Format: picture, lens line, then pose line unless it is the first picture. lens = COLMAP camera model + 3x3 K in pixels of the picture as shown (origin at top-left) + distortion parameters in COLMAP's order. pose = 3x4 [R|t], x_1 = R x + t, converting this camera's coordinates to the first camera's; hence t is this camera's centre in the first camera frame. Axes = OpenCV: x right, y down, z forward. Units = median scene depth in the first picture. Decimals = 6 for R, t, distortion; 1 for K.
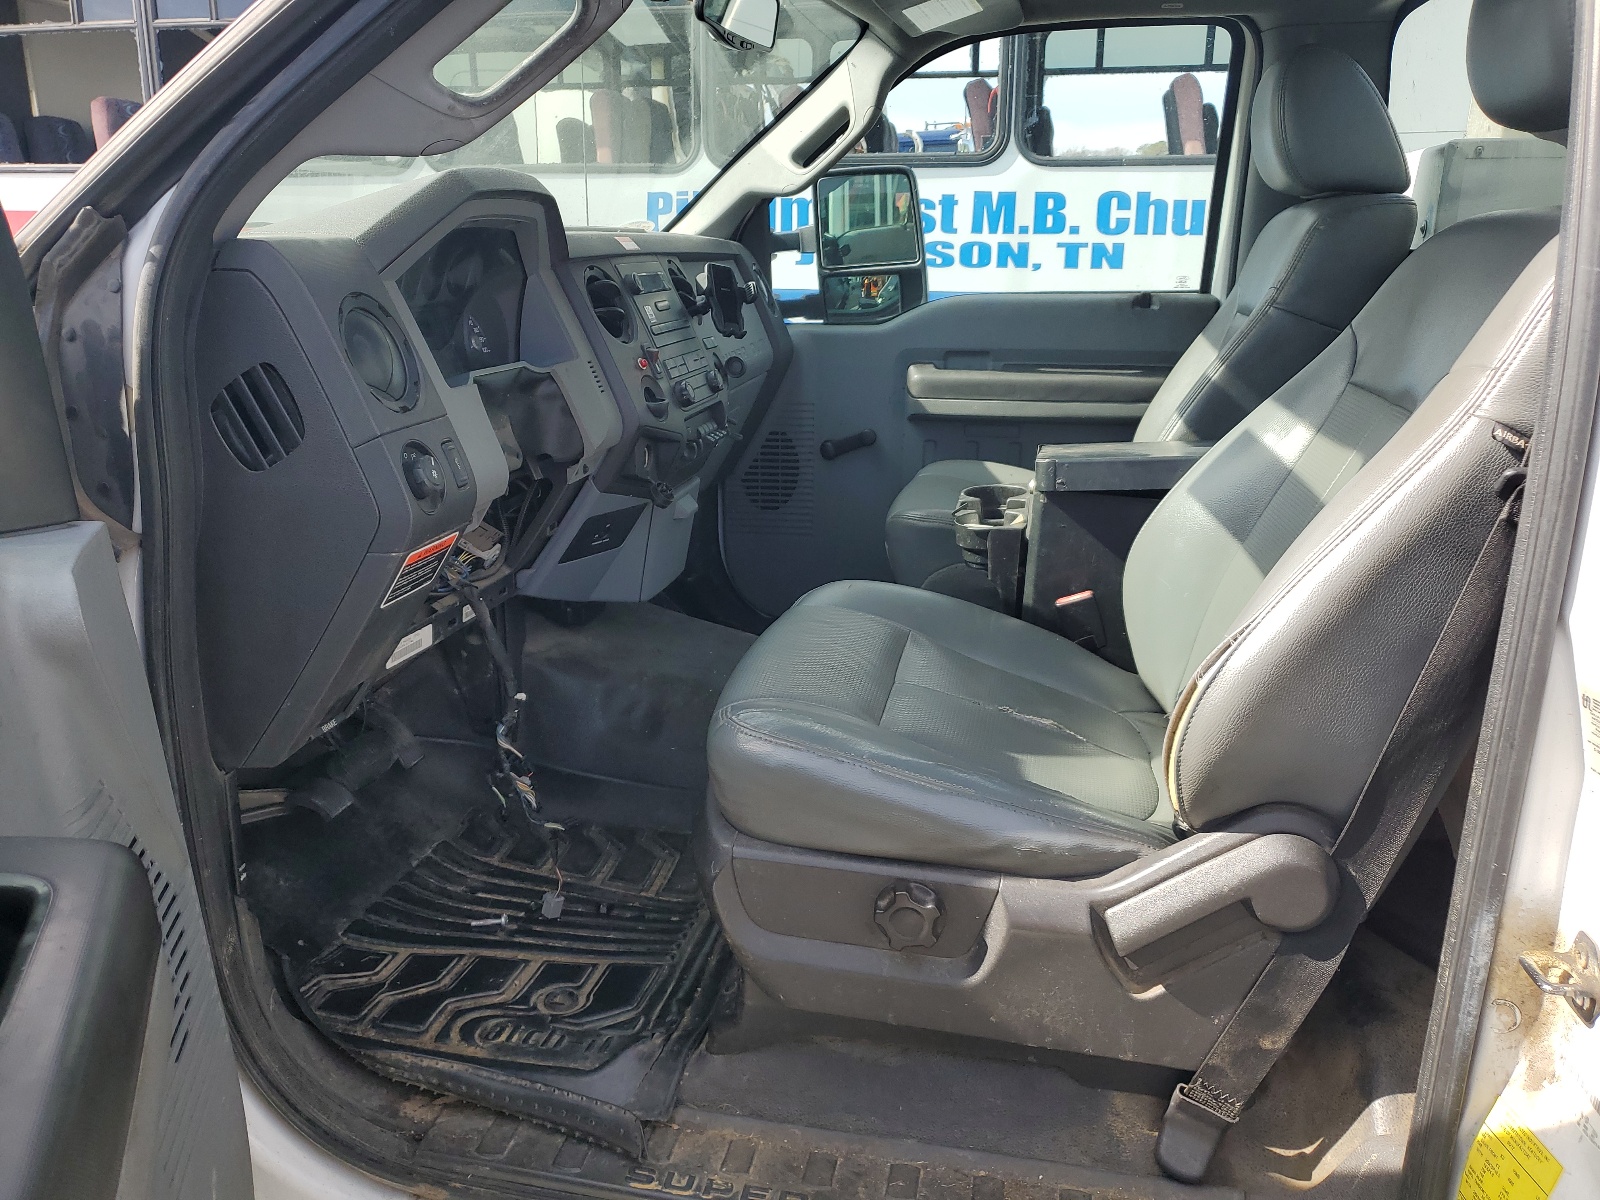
lens RADIAL K [[1245.4, 0, 800.0], [0, 1245.4, 600.0], [0, 0, 1]] dist [0.143829, -0.241632]
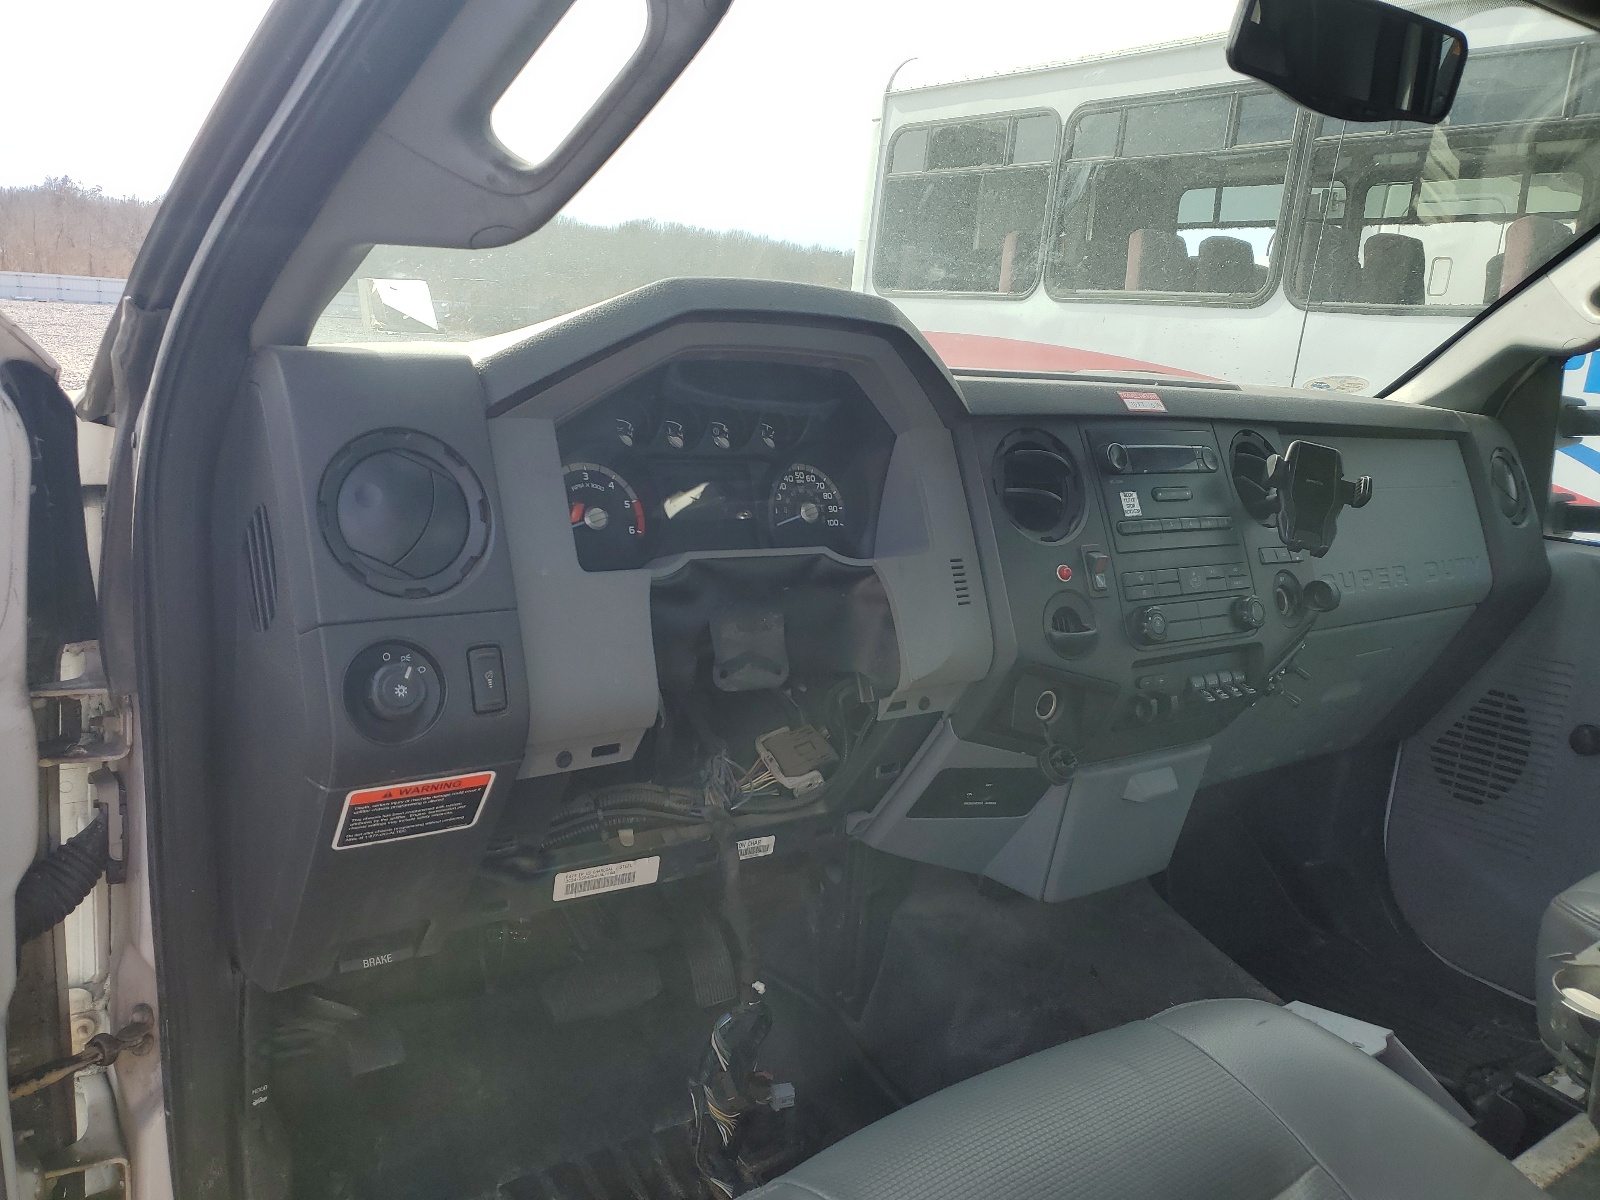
lens RADIAL K [[1245.4, 0, 800.0], [0, 1245.4, 600.0], [0, 0, 1]] dist [0.143829, -0.241632]
pose [[0.753803, 0.193633, -0.627923, 0.194463], [-0.259140, 0.965748, -0.013282, -0.125954], [0.603843, 0.172732, 0.778162, 0.377236]]
